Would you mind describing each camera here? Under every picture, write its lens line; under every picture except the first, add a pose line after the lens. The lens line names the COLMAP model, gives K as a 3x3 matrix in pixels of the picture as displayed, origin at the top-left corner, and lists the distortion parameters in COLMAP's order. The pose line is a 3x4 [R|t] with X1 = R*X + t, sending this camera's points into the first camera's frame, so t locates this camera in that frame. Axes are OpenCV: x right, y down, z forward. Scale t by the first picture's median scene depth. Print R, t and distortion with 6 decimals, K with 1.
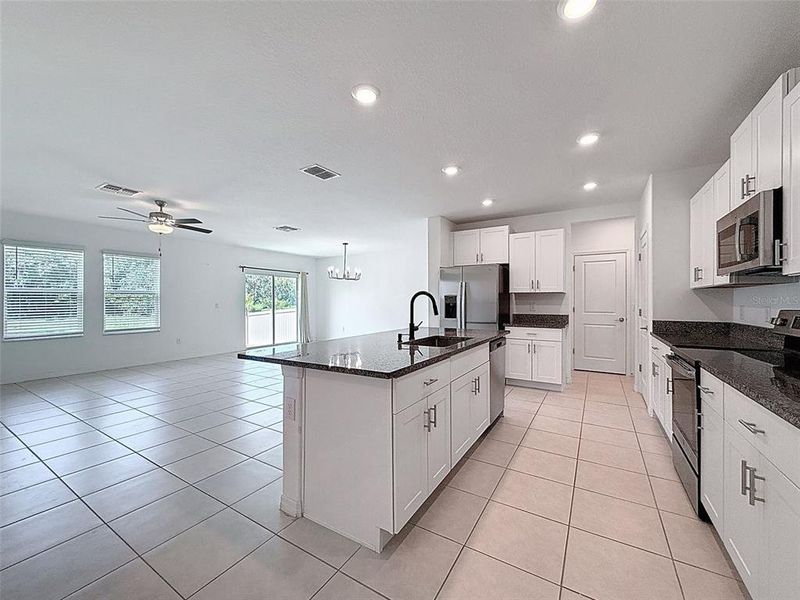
lens RADIAL K [[325.1, 0, 399.3], [0, 325.1, 301.8], [0, 0, 1]] dist [0.000069, -0.000043]
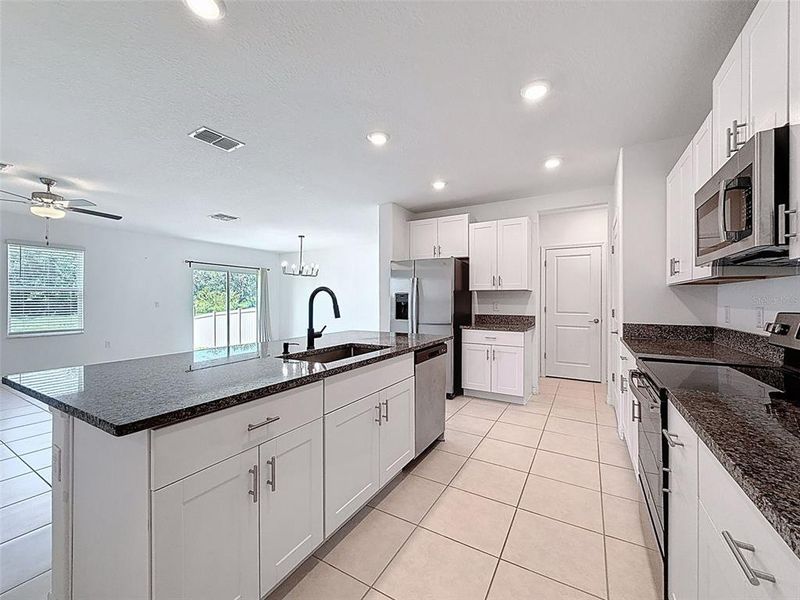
lens RADIAL K [[326.7, 0, 400.0], [0, 326.7, 300.0], [0, 0, 1]] dist [0.000263, -0.000276]
pose [[0.999668, 0.001730, 0.025707, 0.148433], [-0.001690, 0.999997, -0.001573, 0.000007], [-0.025710, 0.001529, 0.999668, 0.141535]]
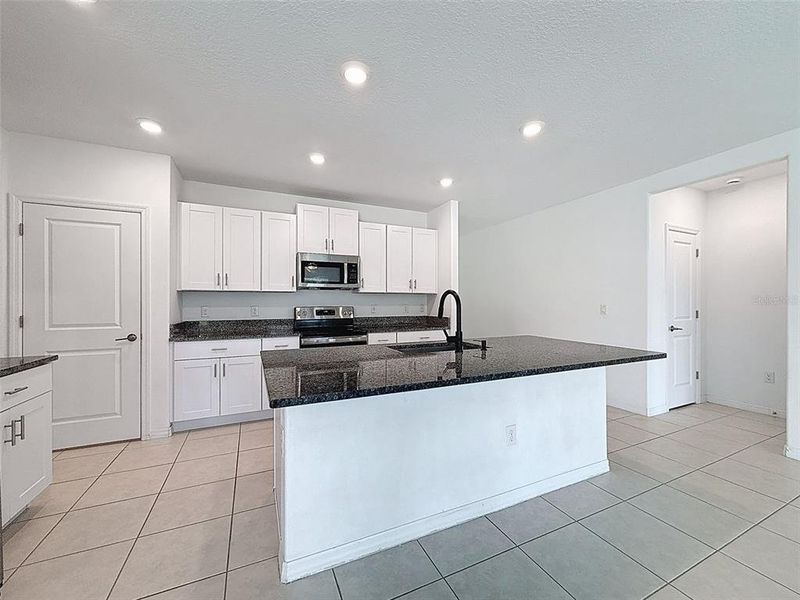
lens RADIAL K [[316.0, 0, 400.0], [0, 316.0, 300.0], [0, 0, 1]] dist [-0.000290, -0.000119]
pose [[-0.826462, 0.012590, 0.562851, -0.158823], [0.005927, 0.999889, -0.013663, 0.005538], [-0.562961, -0.007956, -0.826445, 1.076050]]
